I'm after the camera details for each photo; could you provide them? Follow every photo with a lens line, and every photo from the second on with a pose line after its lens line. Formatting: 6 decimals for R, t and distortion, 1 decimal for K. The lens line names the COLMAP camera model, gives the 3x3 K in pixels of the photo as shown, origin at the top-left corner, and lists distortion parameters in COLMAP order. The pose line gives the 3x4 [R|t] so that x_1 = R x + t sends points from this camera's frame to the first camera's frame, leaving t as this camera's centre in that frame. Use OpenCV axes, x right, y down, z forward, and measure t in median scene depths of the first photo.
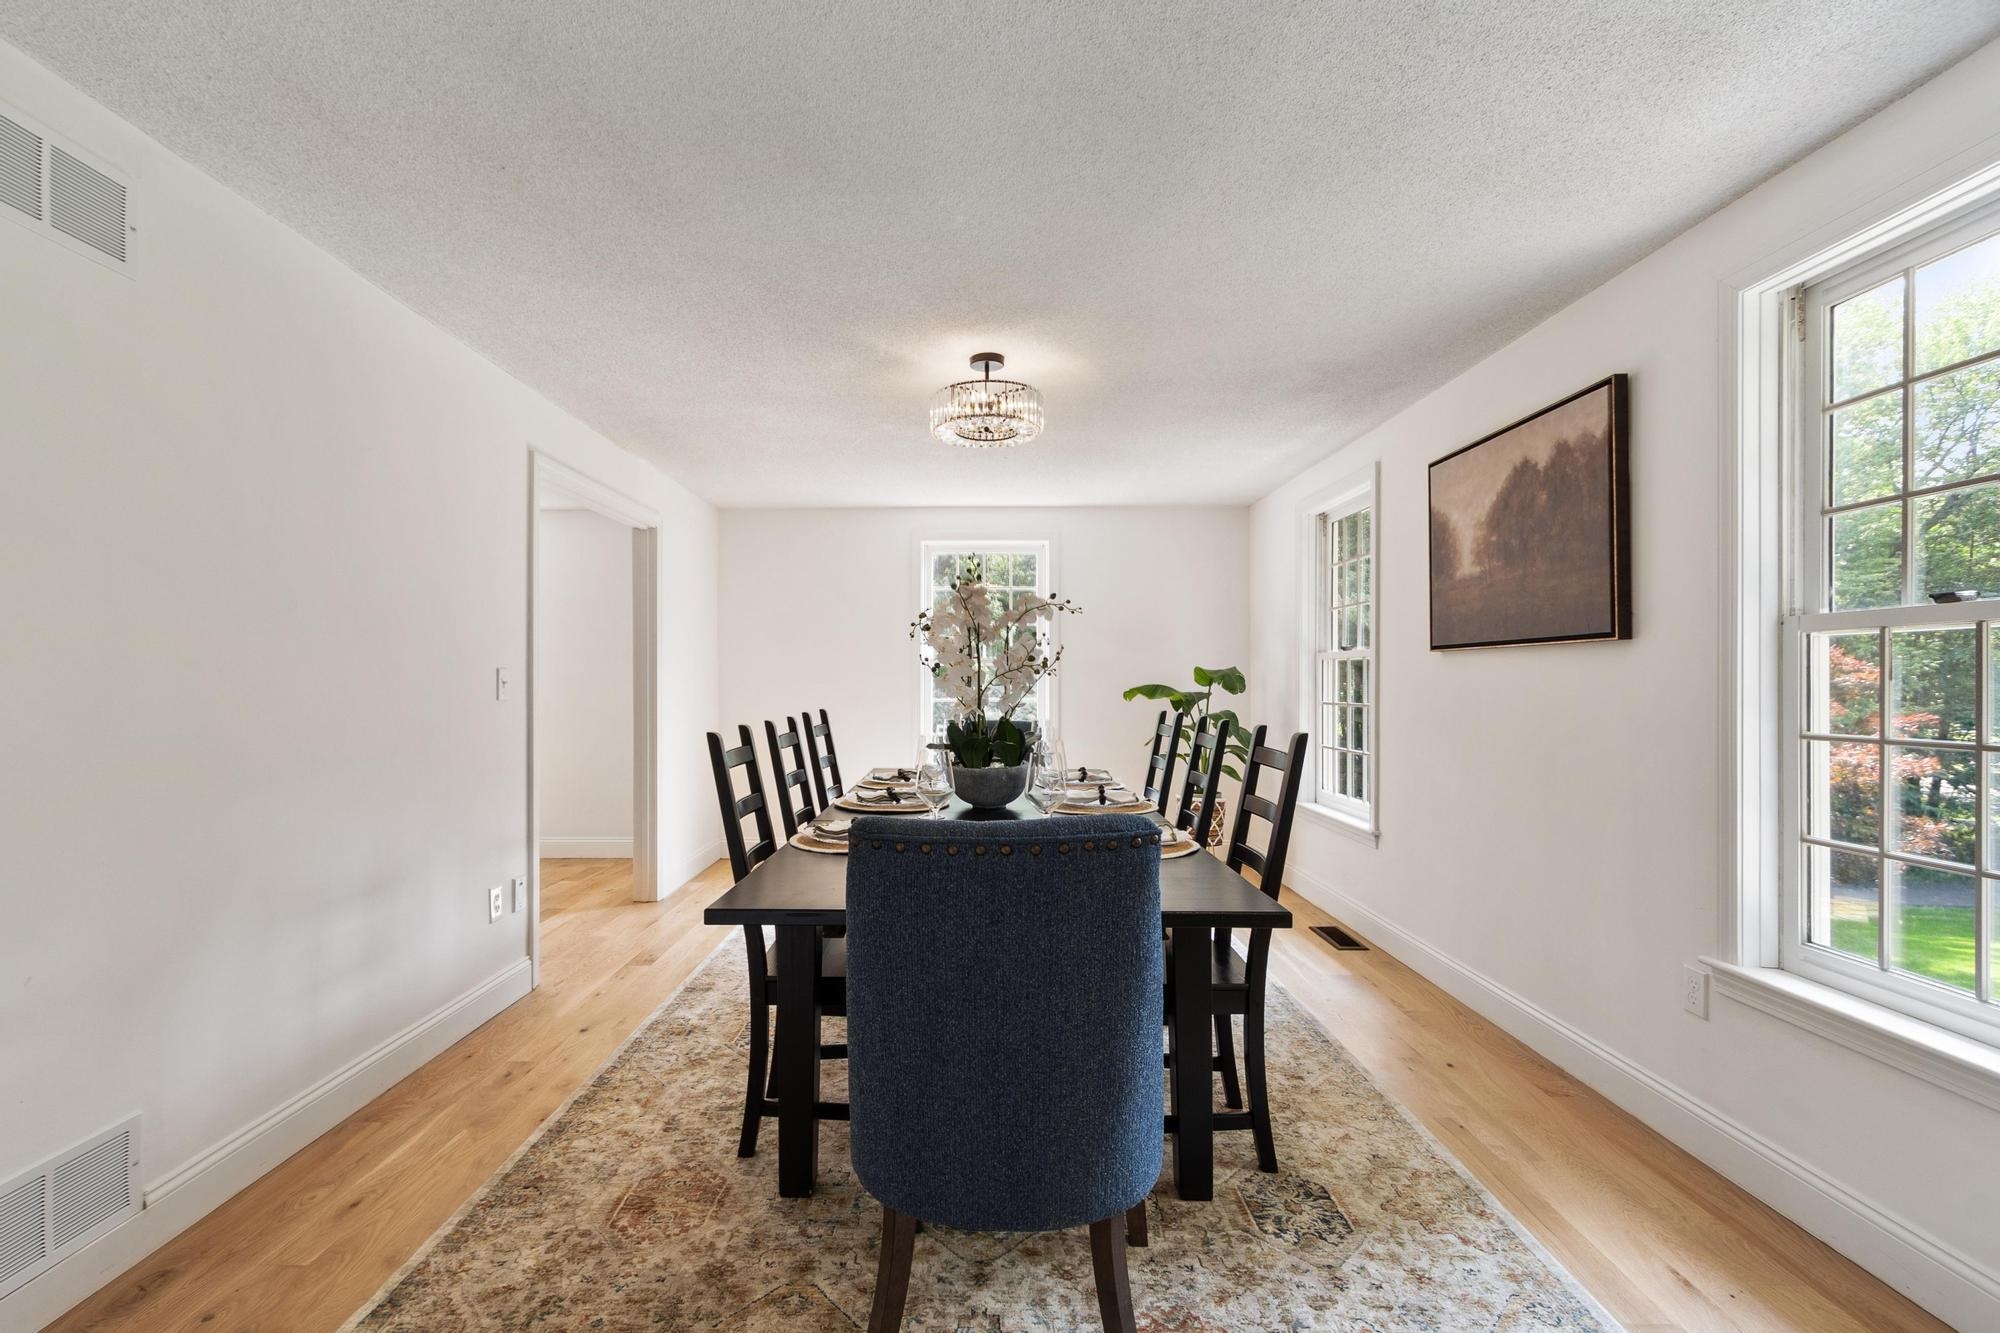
lens RADIAL K [[876.9, 0, 971.8], [0, 876.9, 689.3], [0, 0, 1]] dist [-0.000310, -0.000493]
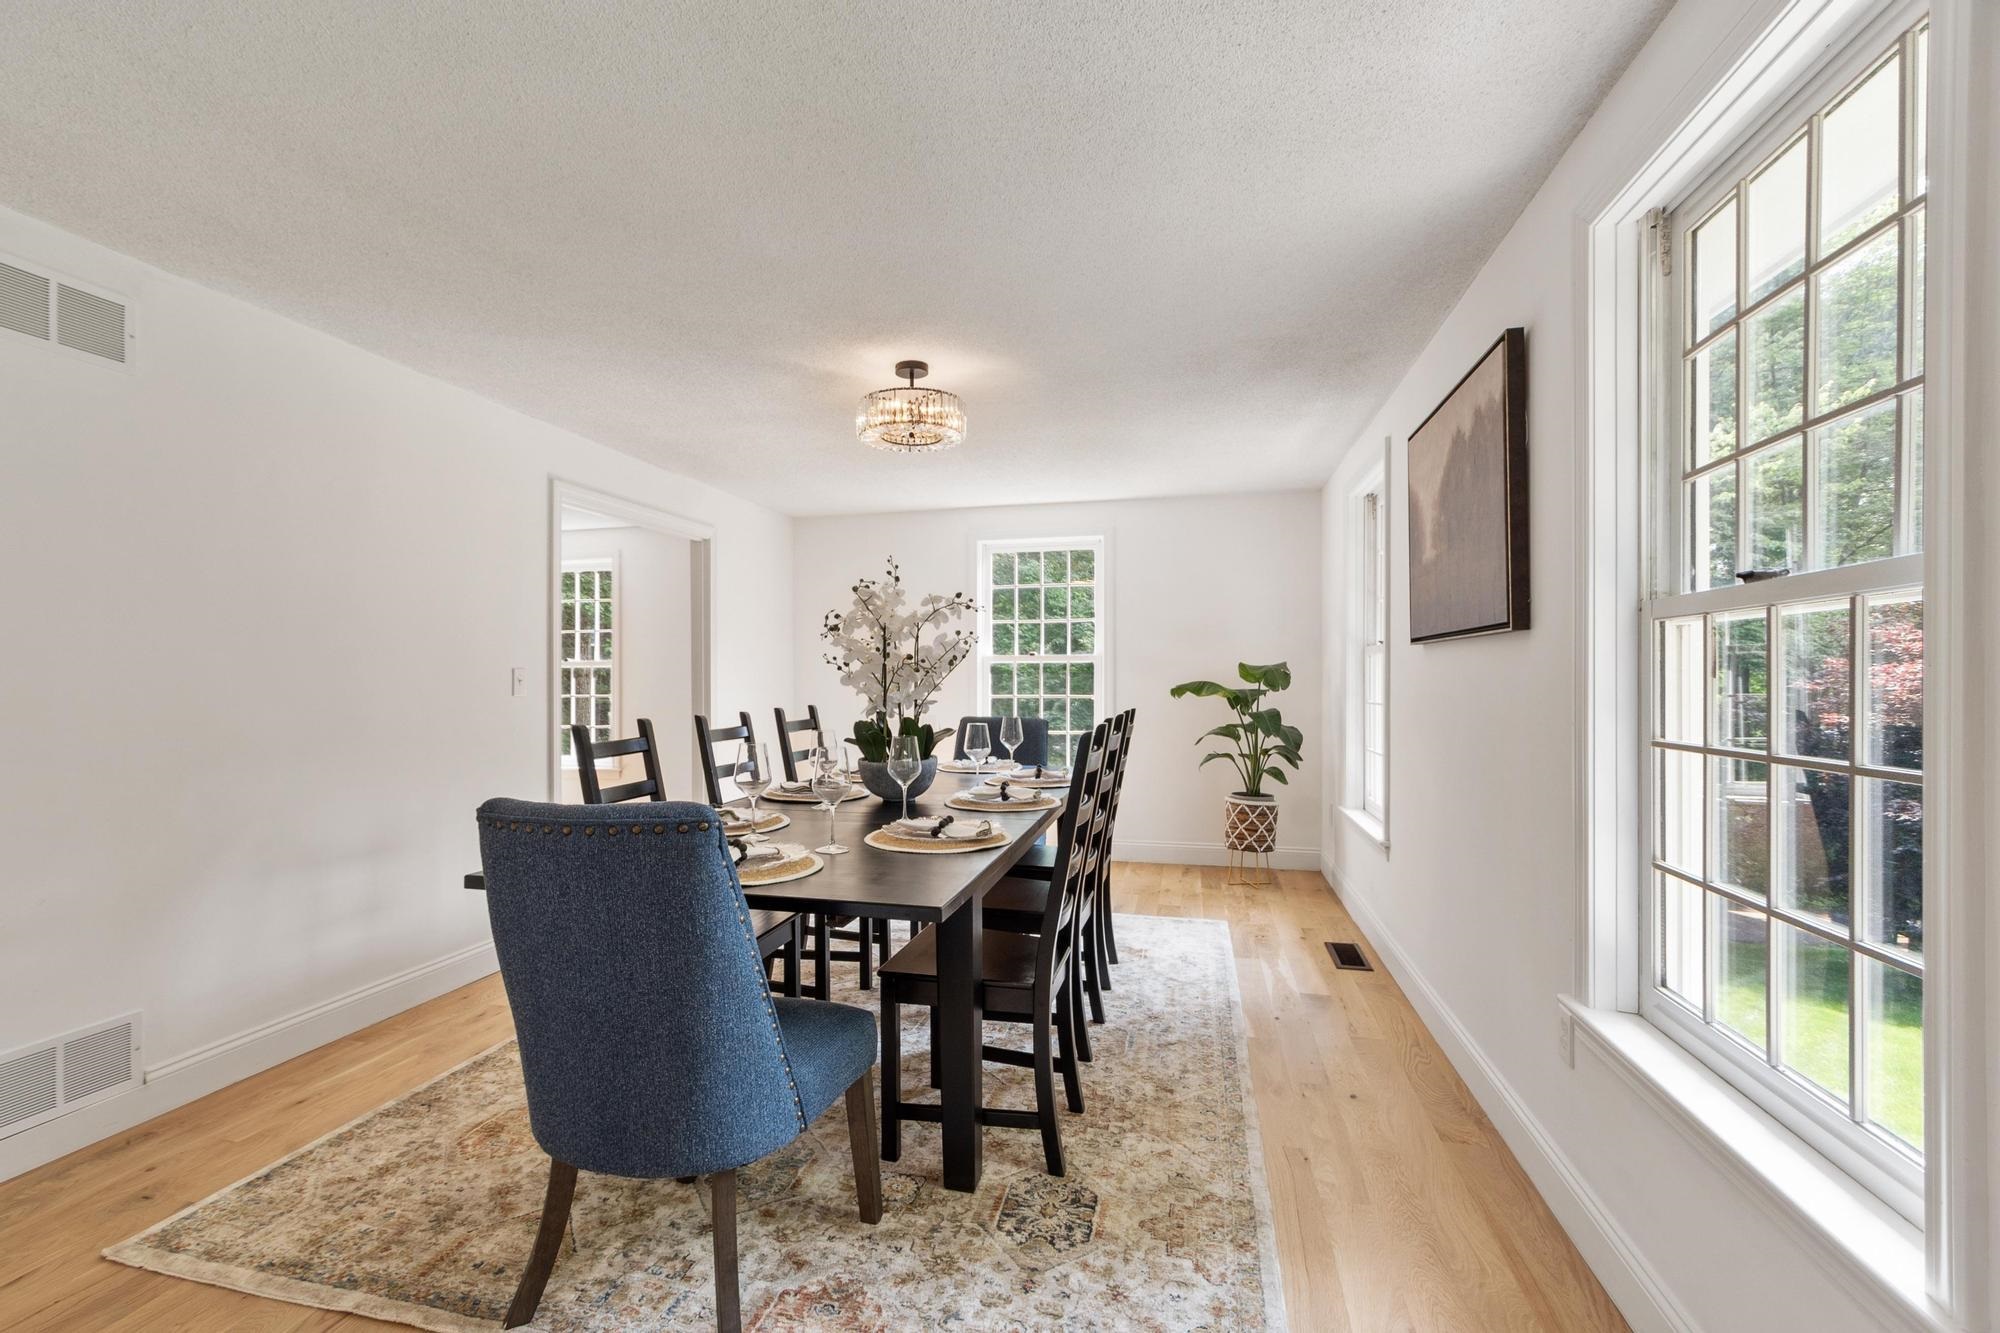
lens RADIAL K [[876.9, 0, 966.2], [0, 876.9, 688.4], [0, 0, 1]] dist [-0.000310, -0.000493]
pose [[0.971646, 0.000827, -0.236439, 0.458125], [-0.000210, 0.999997, 0.002637, -0.001124], [0.236440, -0.002513, 0.971643, 0.016346]]
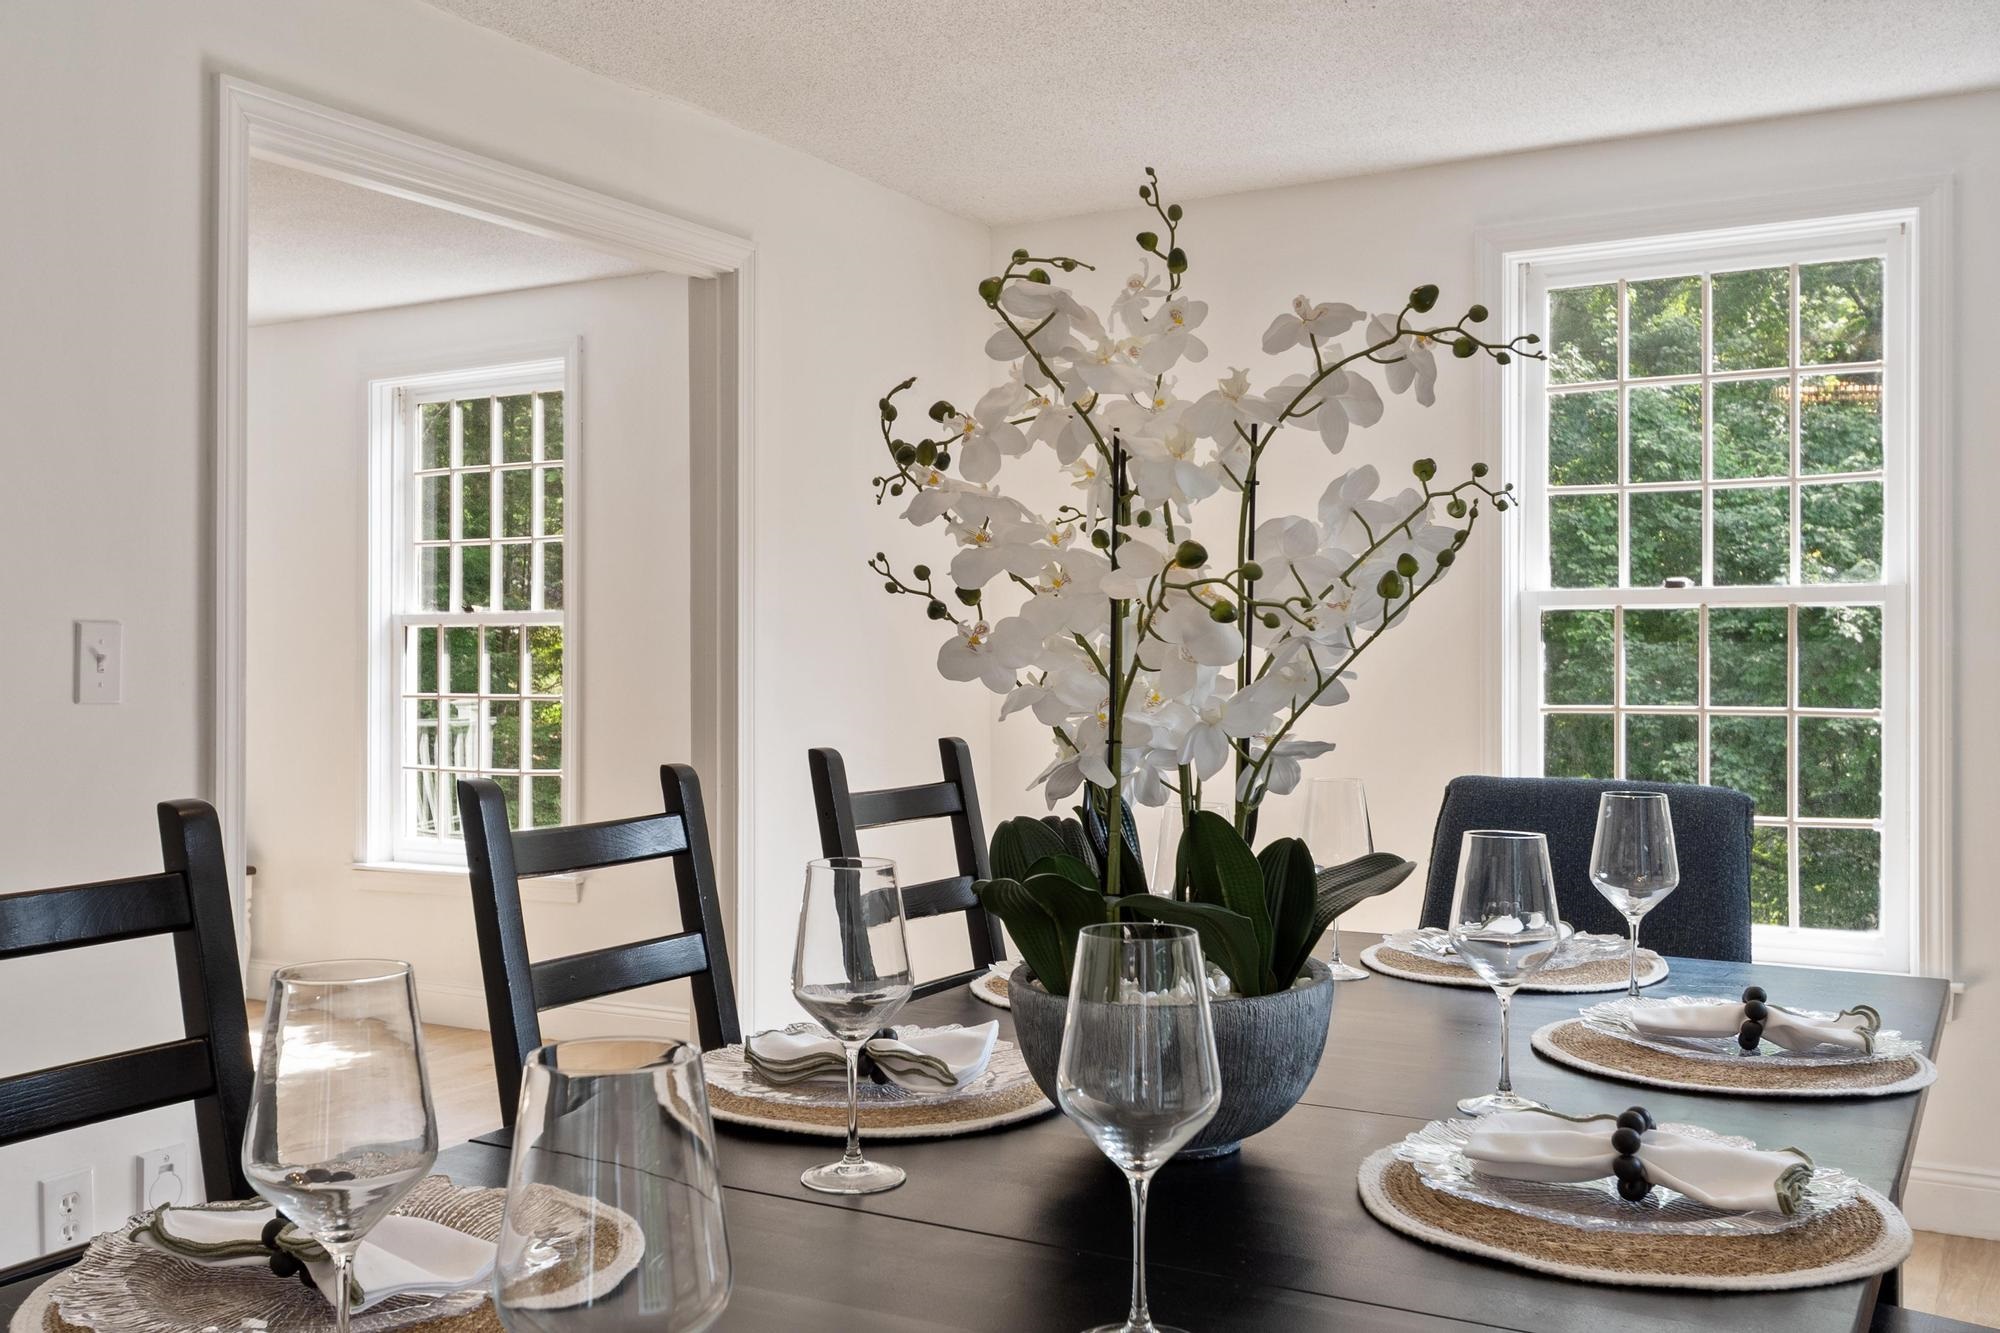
lens RADIAL K [[1863.2, 0, 951.9], [0, 1863.2, 663.4], [0, 0, 1]] dist [0.019539, 0.004743]
pose [[0.872130, 0.000605, -0.489274, 0.308349], [-0.003475, 0.999982, -0.004958, -0.004397], [0.489262, 0.006024, 0.872116, 0.658285]]
